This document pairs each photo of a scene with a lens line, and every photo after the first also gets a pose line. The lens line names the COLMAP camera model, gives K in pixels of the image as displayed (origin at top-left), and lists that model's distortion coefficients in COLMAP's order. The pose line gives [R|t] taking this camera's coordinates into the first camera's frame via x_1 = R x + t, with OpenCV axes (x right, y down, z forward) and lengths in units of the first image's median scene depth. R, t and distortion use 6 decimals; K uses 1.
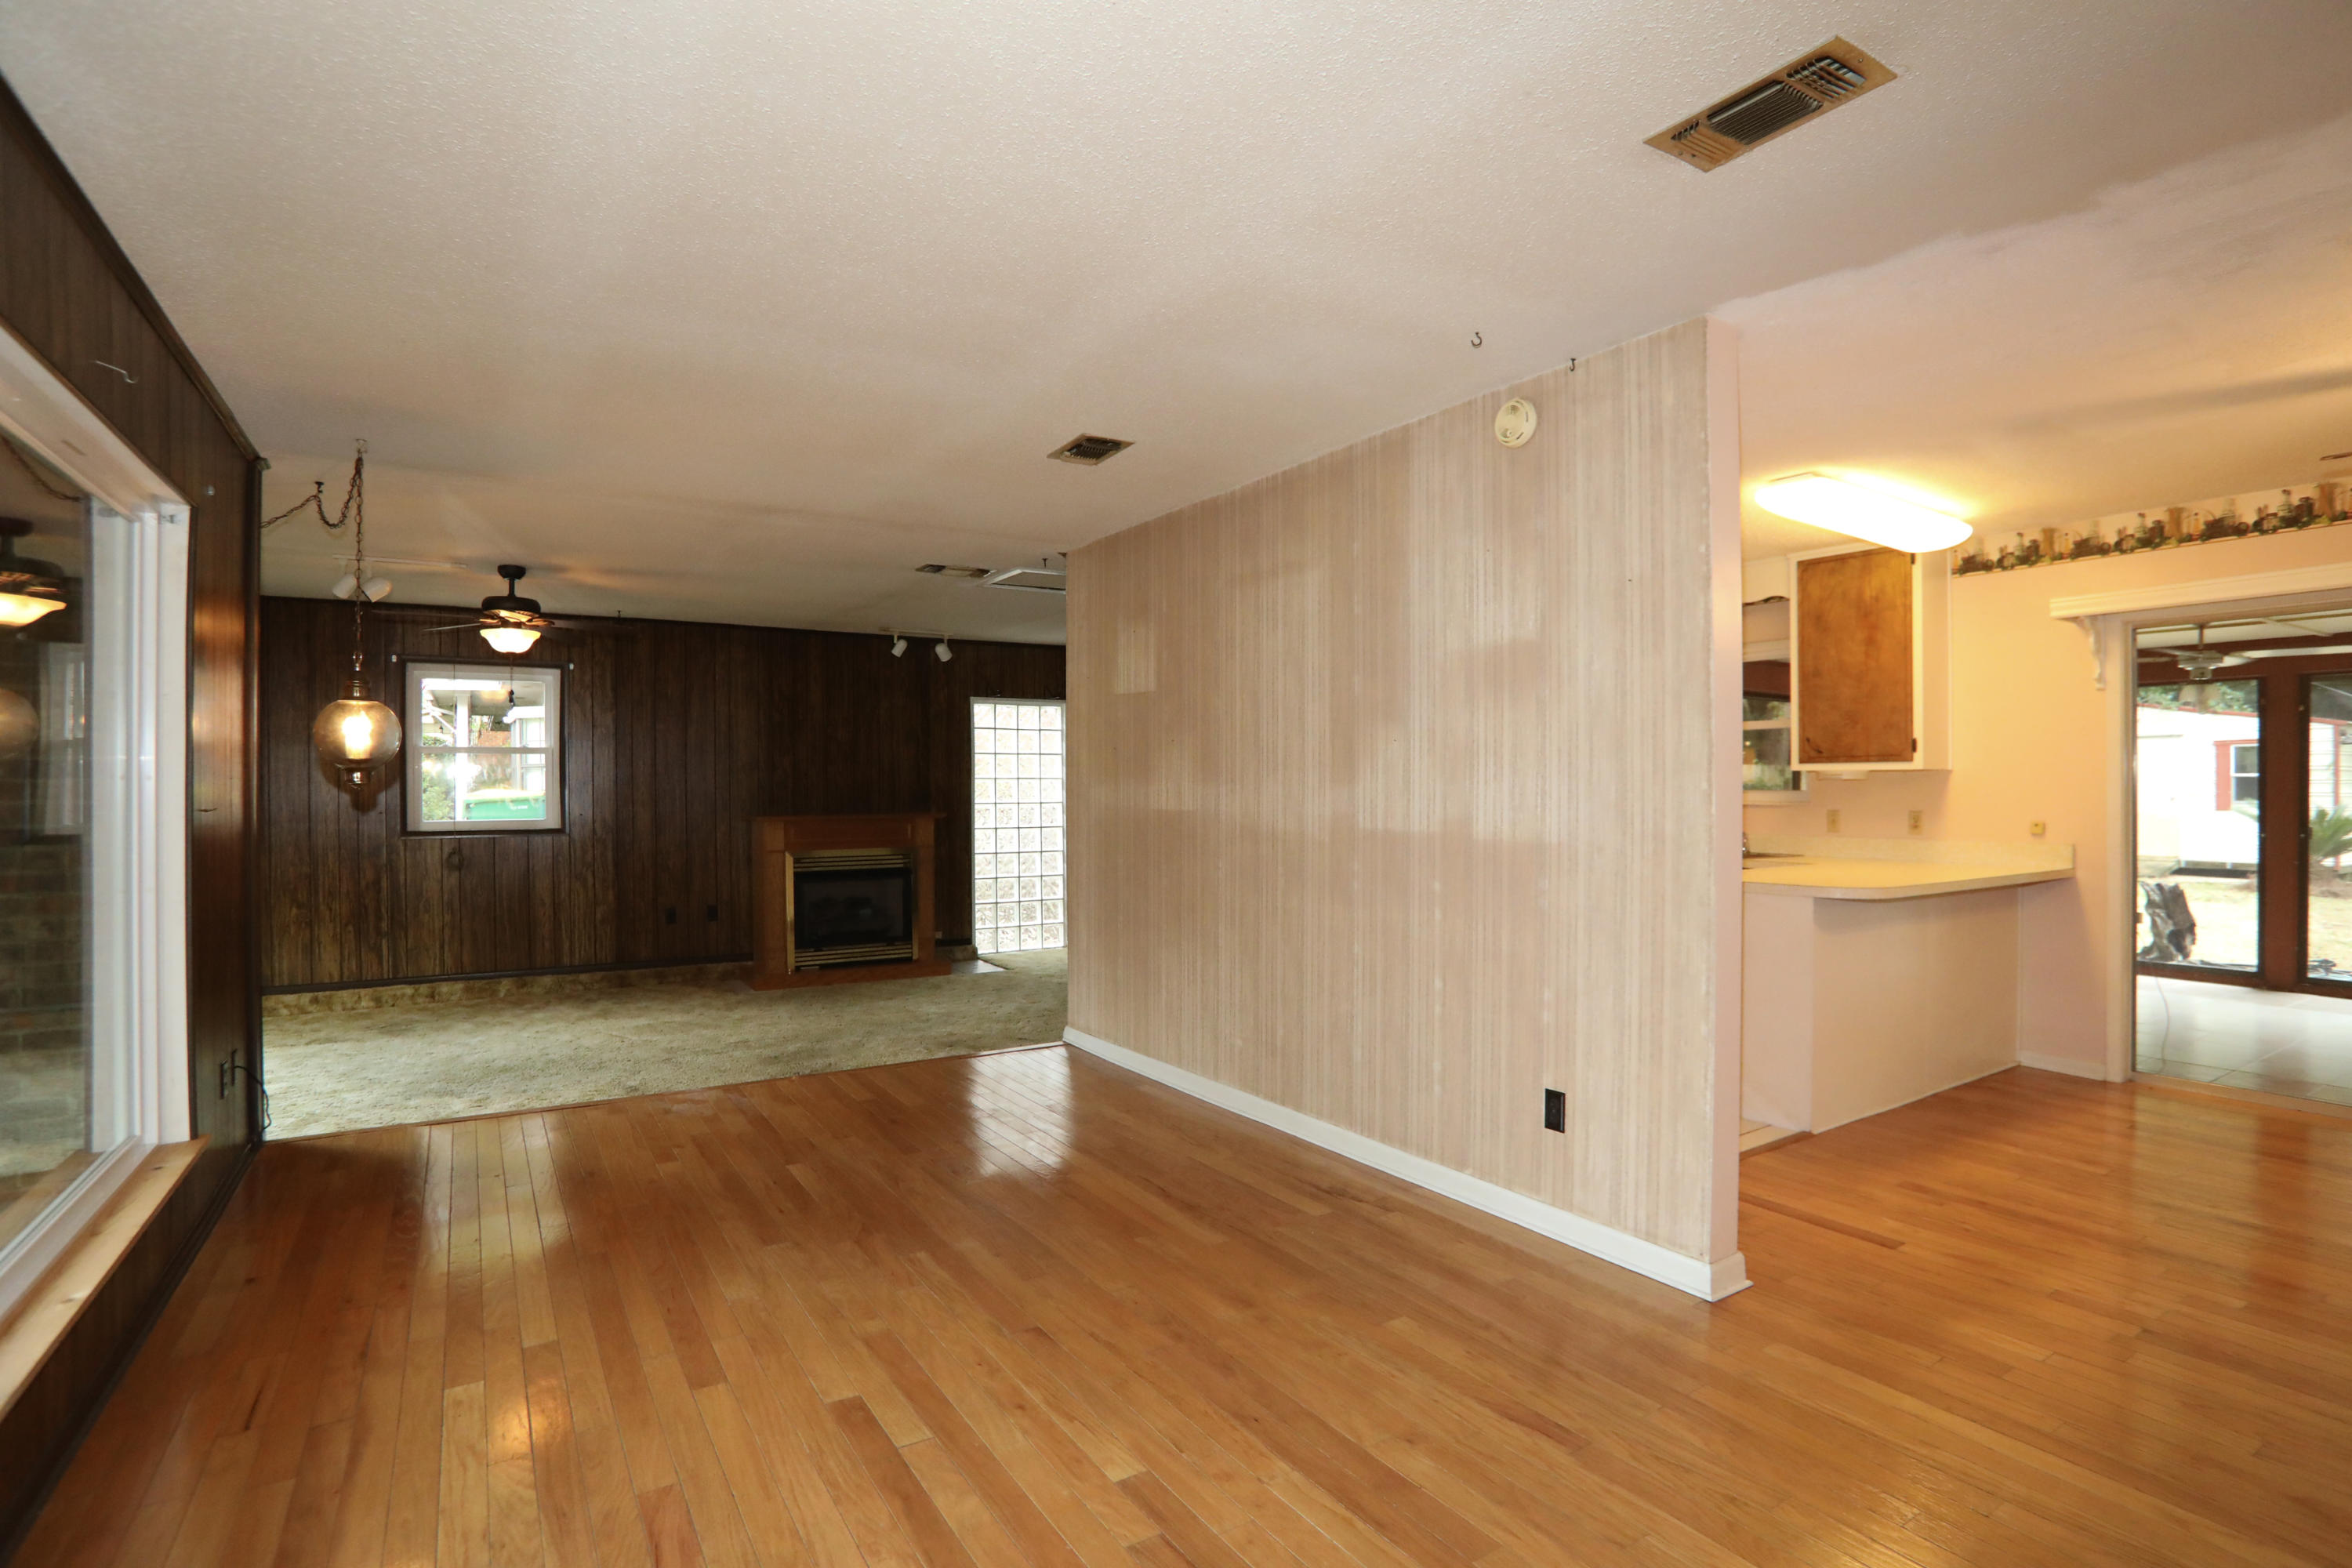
lens RADIAL K [[1137.4, 0, 1180.7], [0, 1137.4, 790.9], [0, 0, 1]] dist [-0.076419, 0.031598]
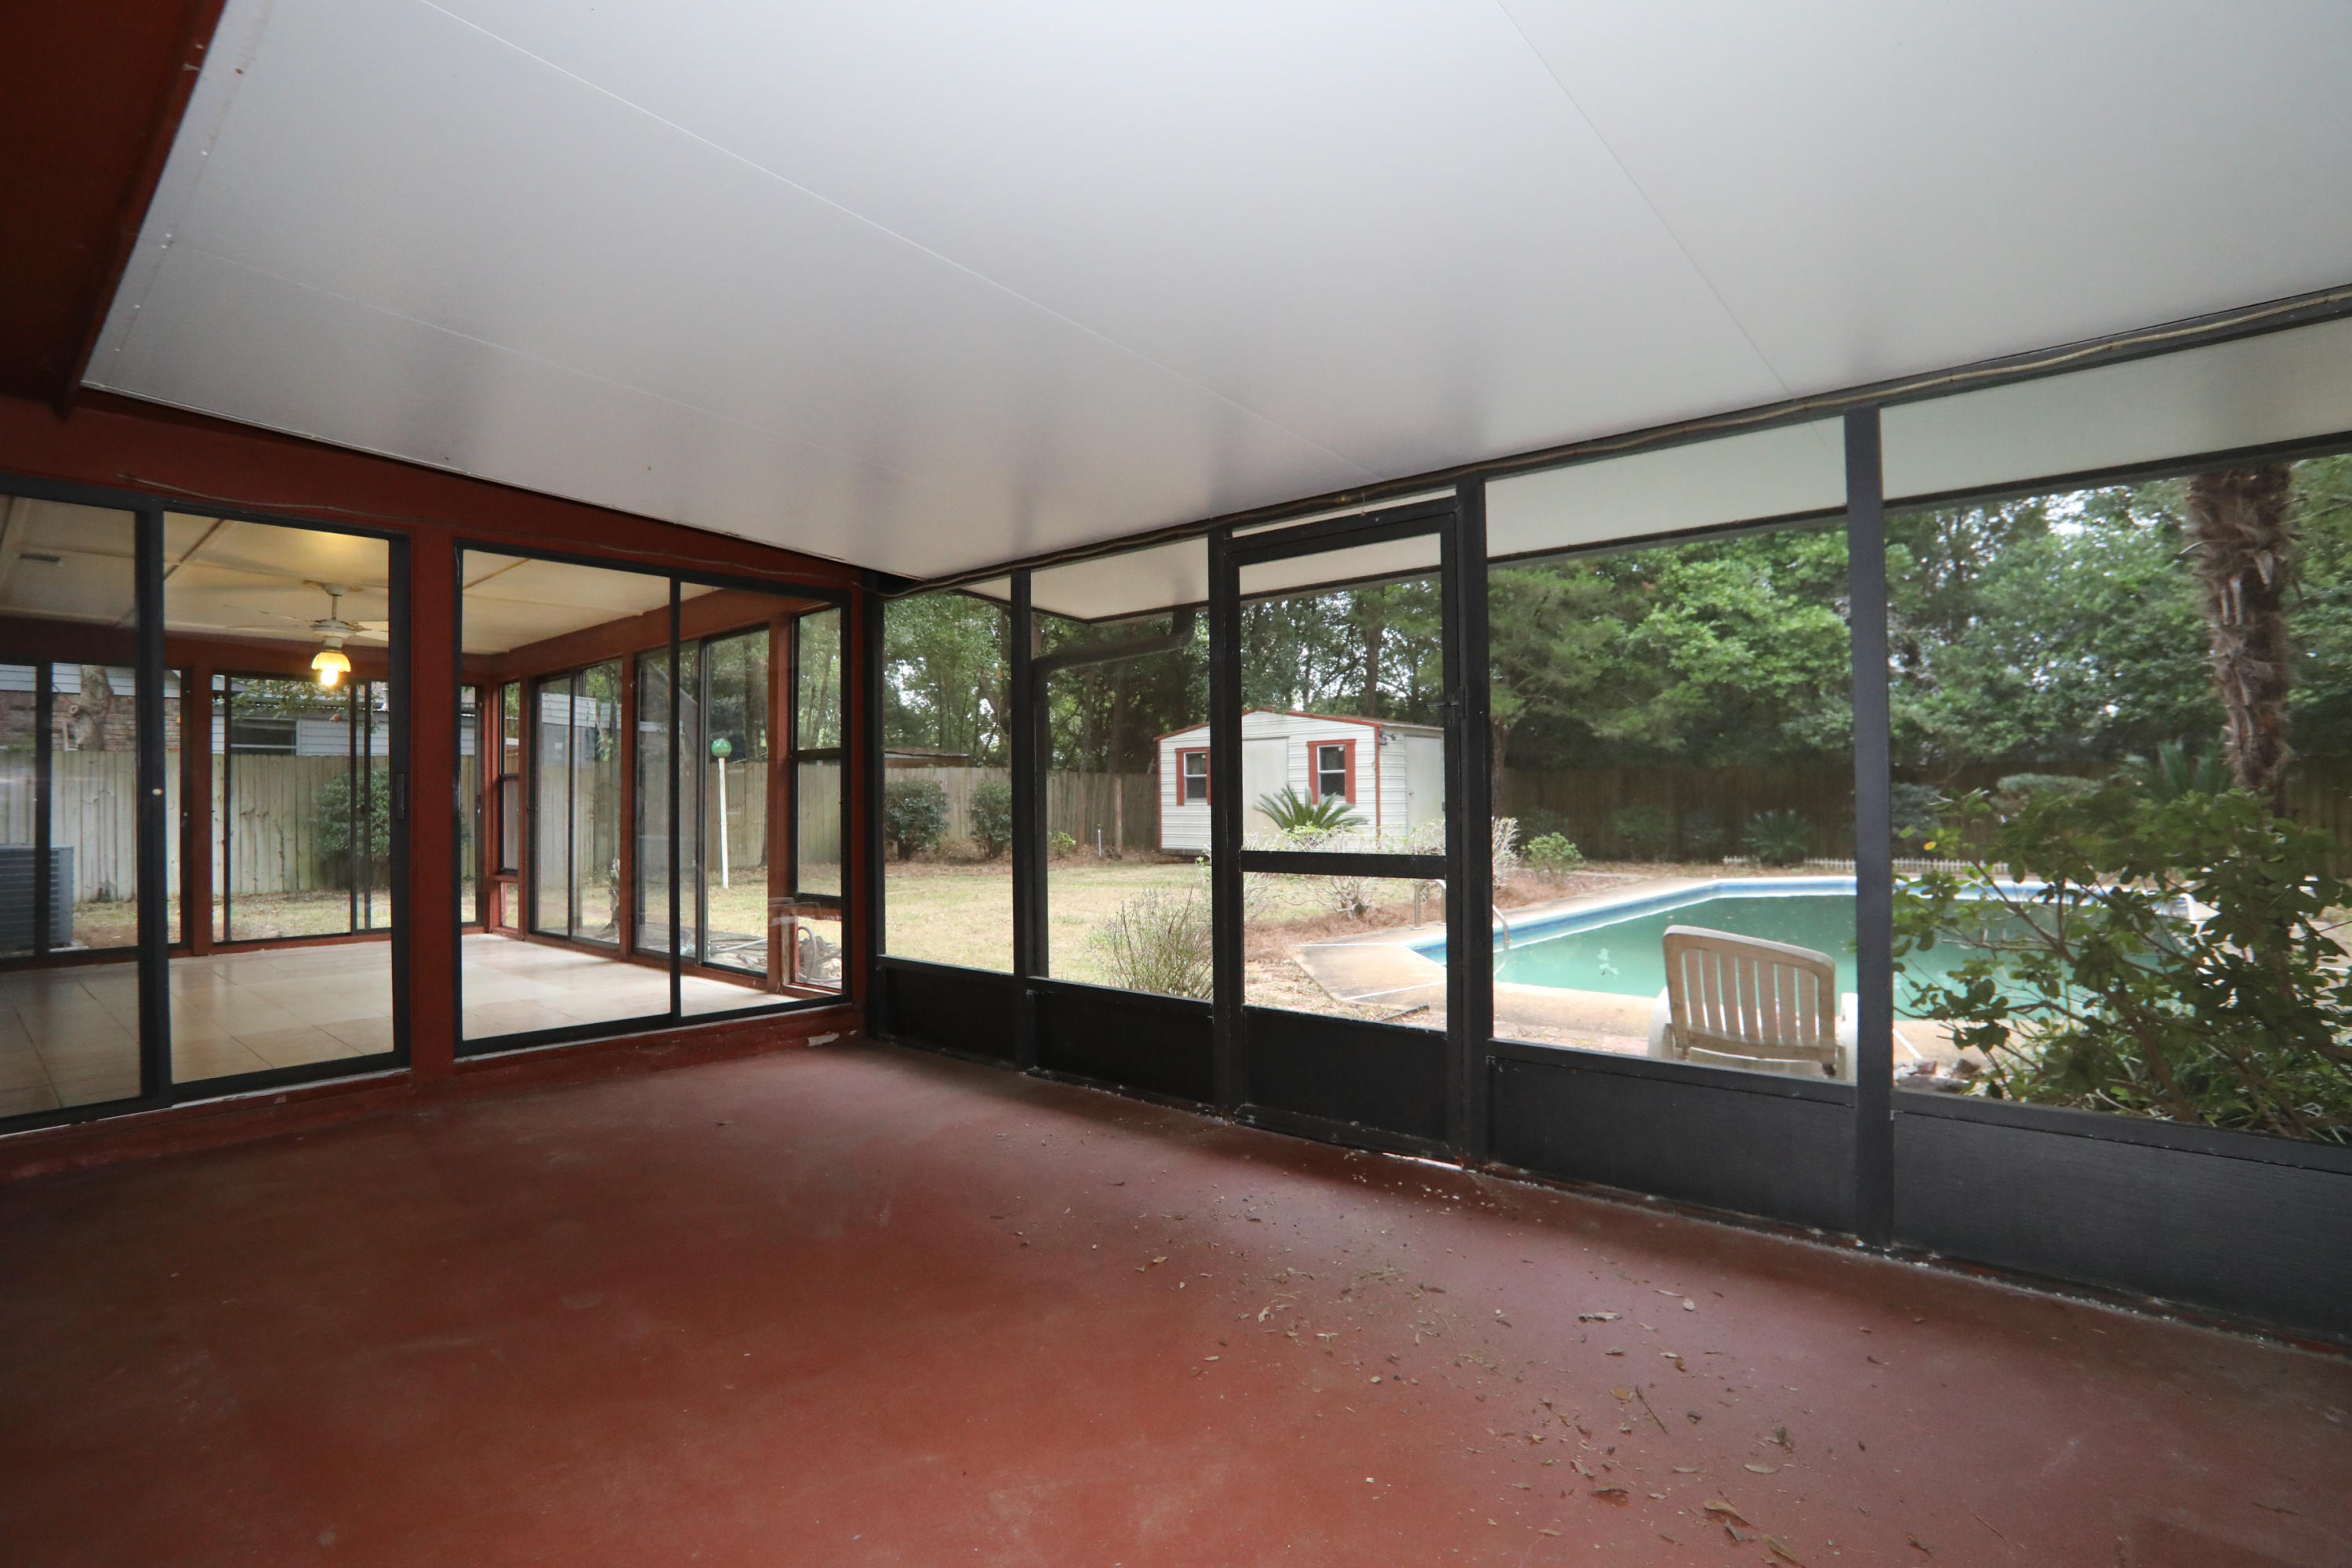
lens RADIAL K [[1148.6, 0, 1174.6], [0, 1148.6, 791.8], [0, 0, 1]] dist [-0.084058, 0.035961]
pose [[0.957089, -0.006942, 0.289712, 1.575796], [0.011172, 0.999854, -0.012949, 0.057695], [-0.289580, 0.015630, 0.957026, -0.224258]]
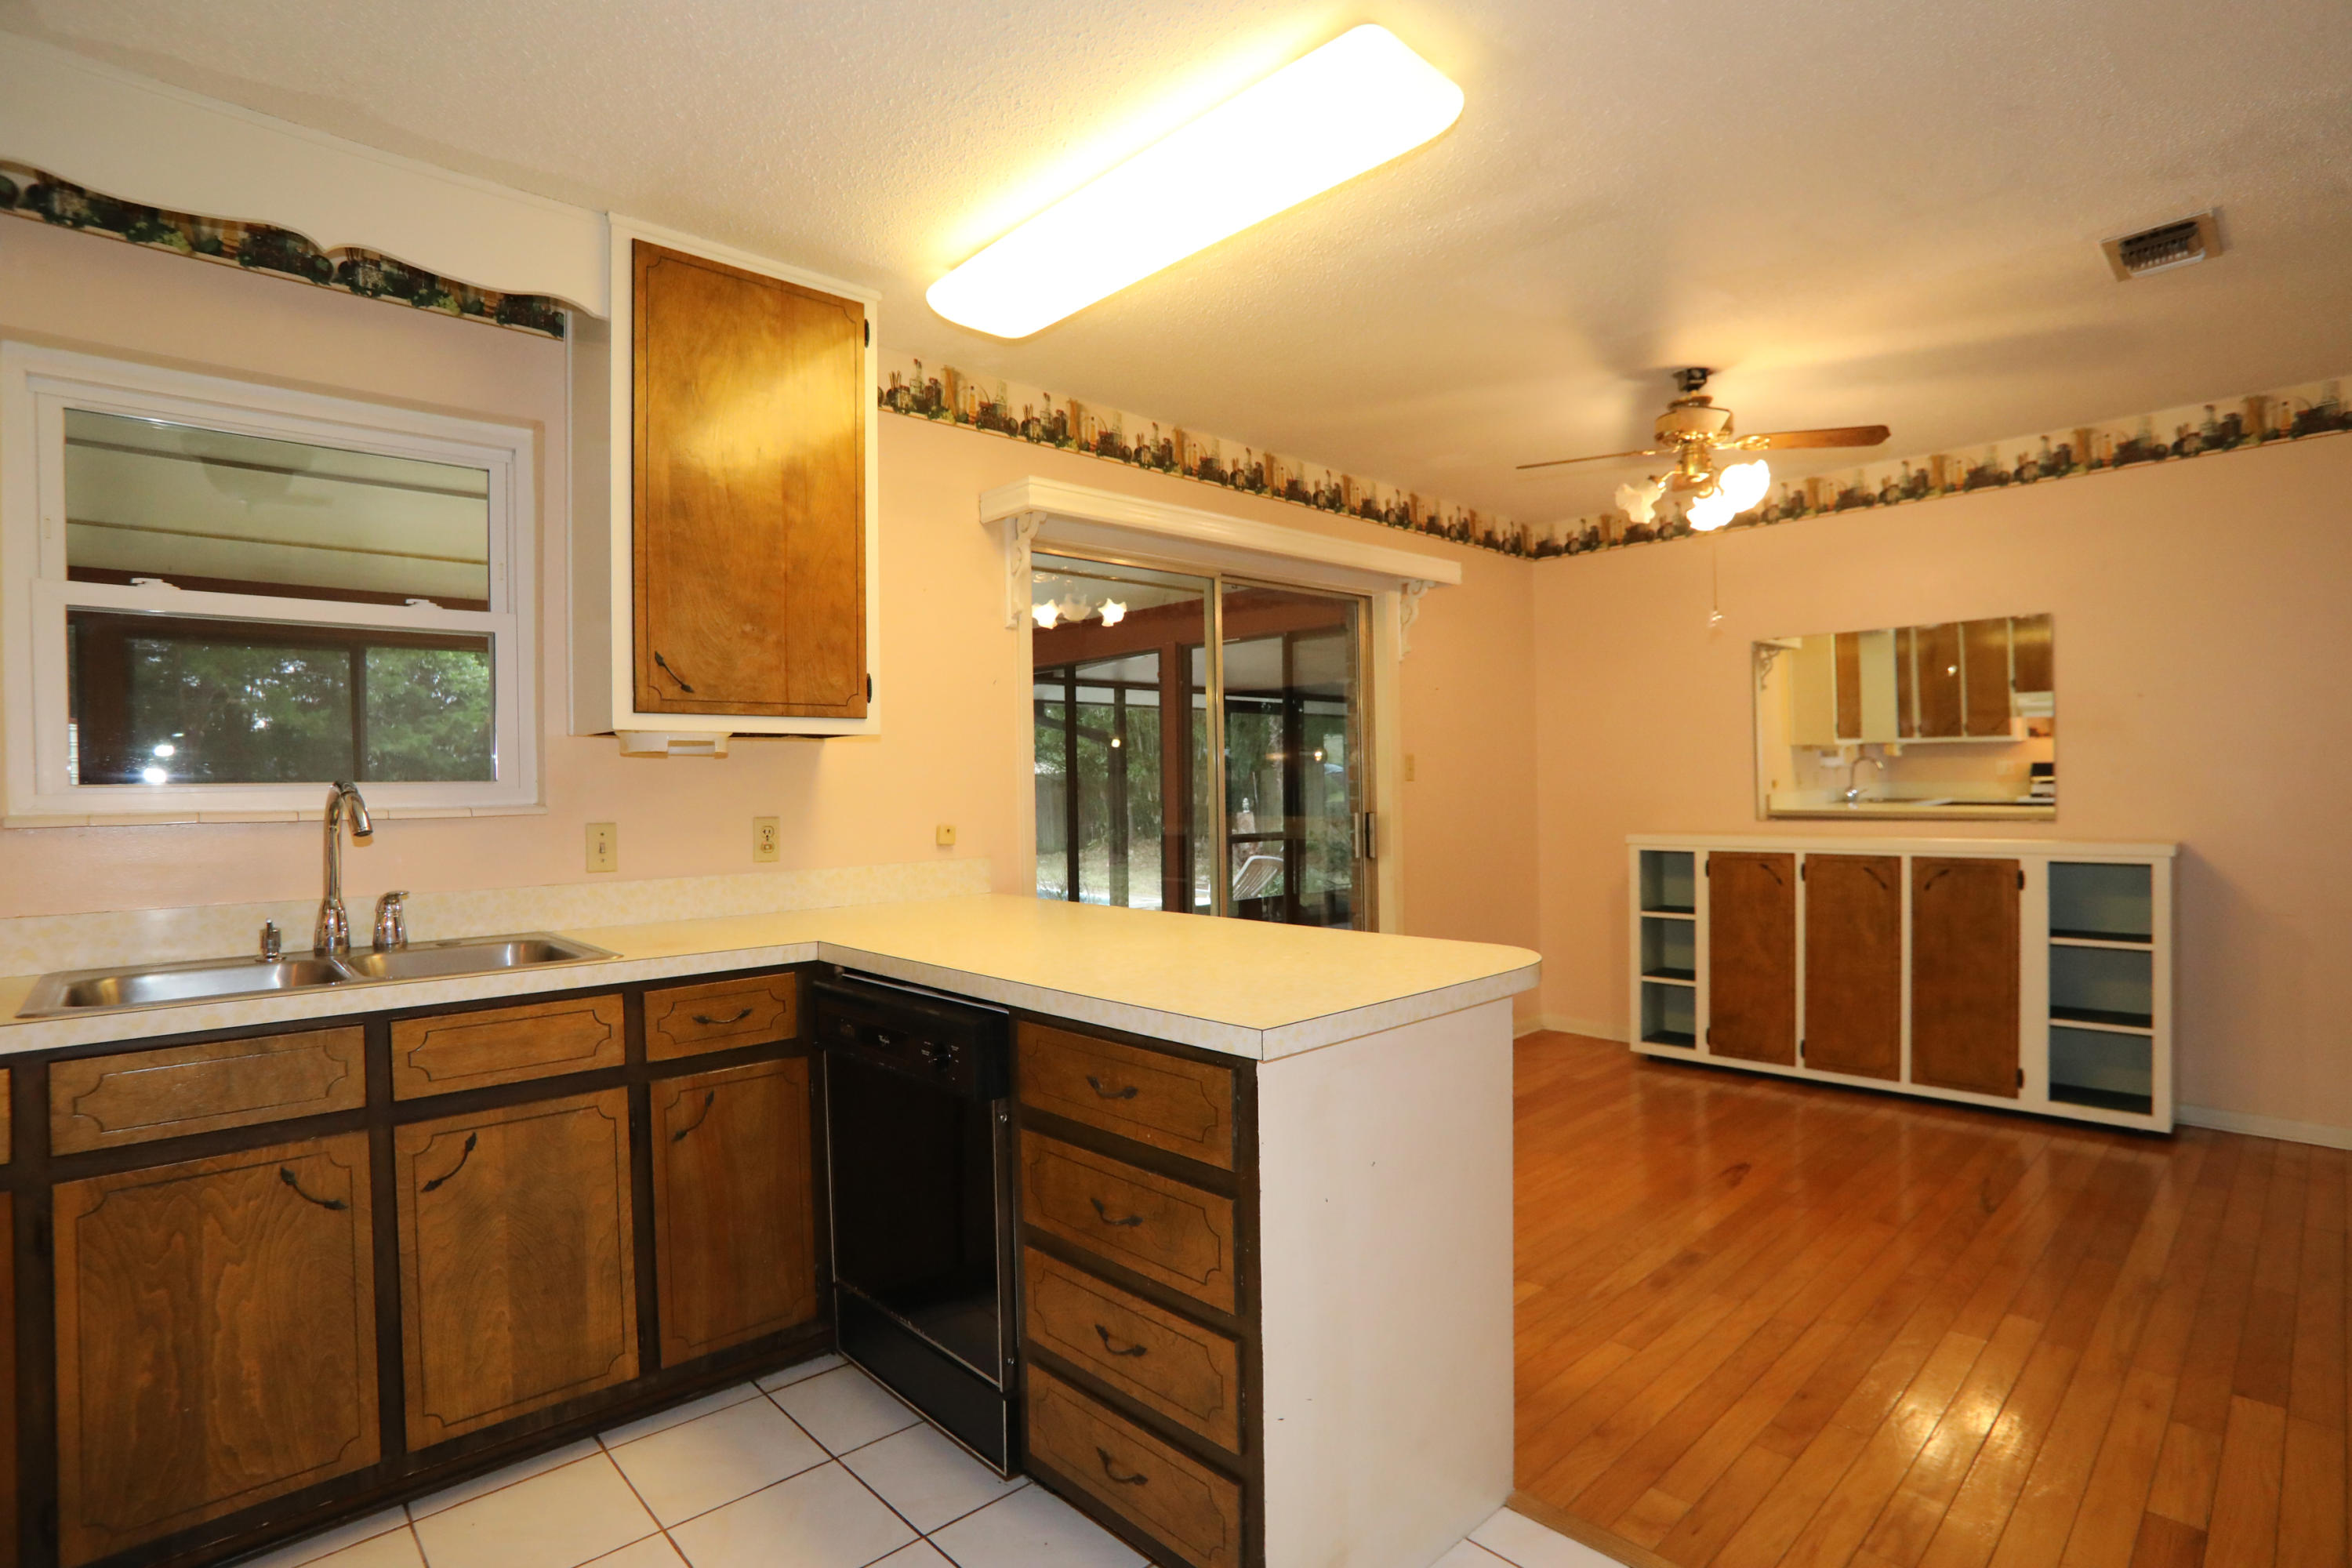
lens RADIAL K [[1148.6, 0, 1174.6], [0, 1148.6, 791.8], [0, 0, 1]] dist [-0.084058, 0.035961]
pose [[-0.186520, -0.003214, 0.982446, 0.102431], [0.020465, 0.999765, 0.007156, 0.006341], [-0.982238, 0.021440, -0.186411, 0.913229]]
